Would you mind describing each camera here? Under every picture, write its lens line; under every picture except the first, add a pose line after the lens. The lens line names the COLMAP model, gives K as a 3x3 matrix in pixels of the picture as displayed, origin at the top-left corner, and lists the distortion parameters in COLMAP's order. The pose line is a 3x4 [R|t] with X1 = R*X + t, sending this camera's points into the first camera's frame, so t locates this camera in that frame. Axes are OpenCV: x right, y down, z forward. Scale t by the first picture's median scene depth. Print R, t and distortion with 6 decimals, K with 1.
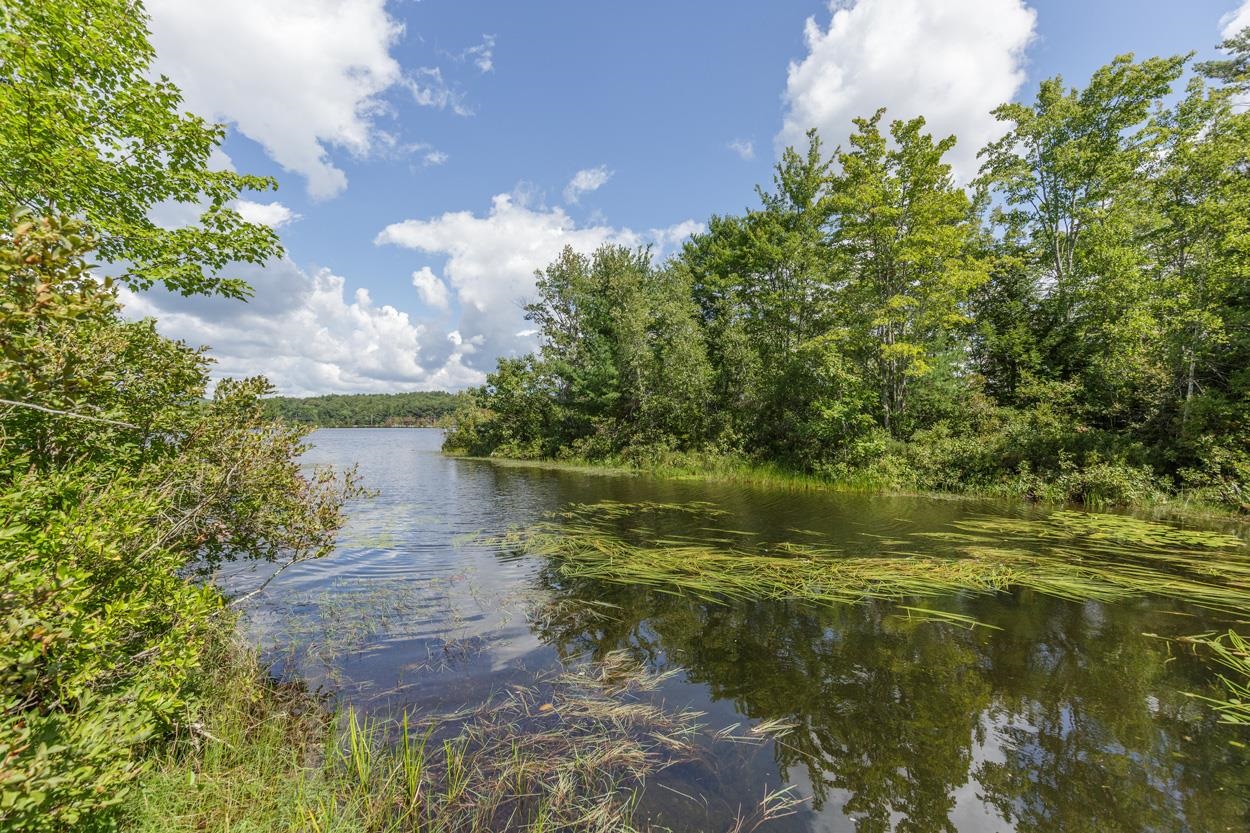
lens RADIAL K [[573.1, 0, 625.3], [0, 573.1, 419.7], [0, 0, 1]] dist [0.004173, 0.000054]
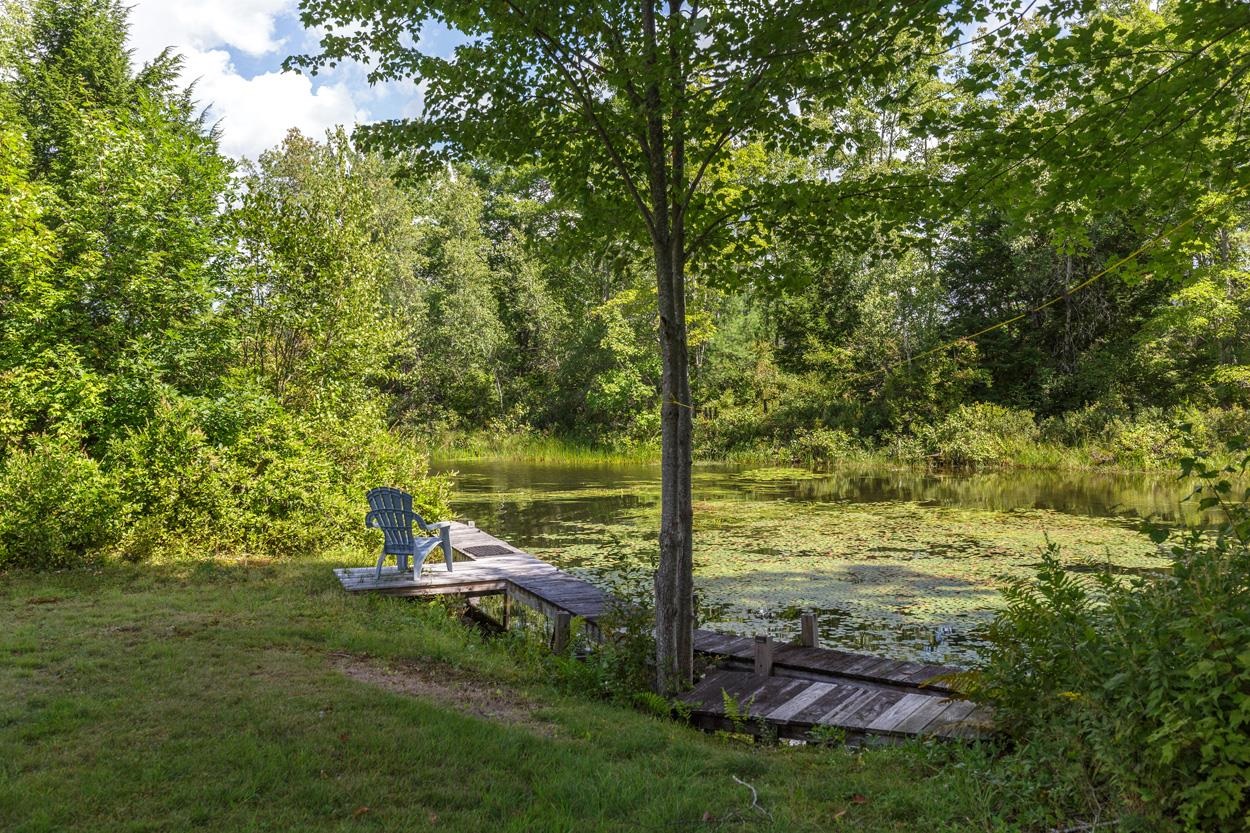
lens RADIAL K [[1250.6, 0, 626.8], [0, 1250.6, 413.5], [0, 0, 1]] dist [0.020811, 0.000000]
pose [[0.980031, -0.023127, 0.197496, -0.033790], [0.017131, 0.999341, 0.032015, -0.026414], [-0.198106, -0.027992, 0.979781, -0.940360]]
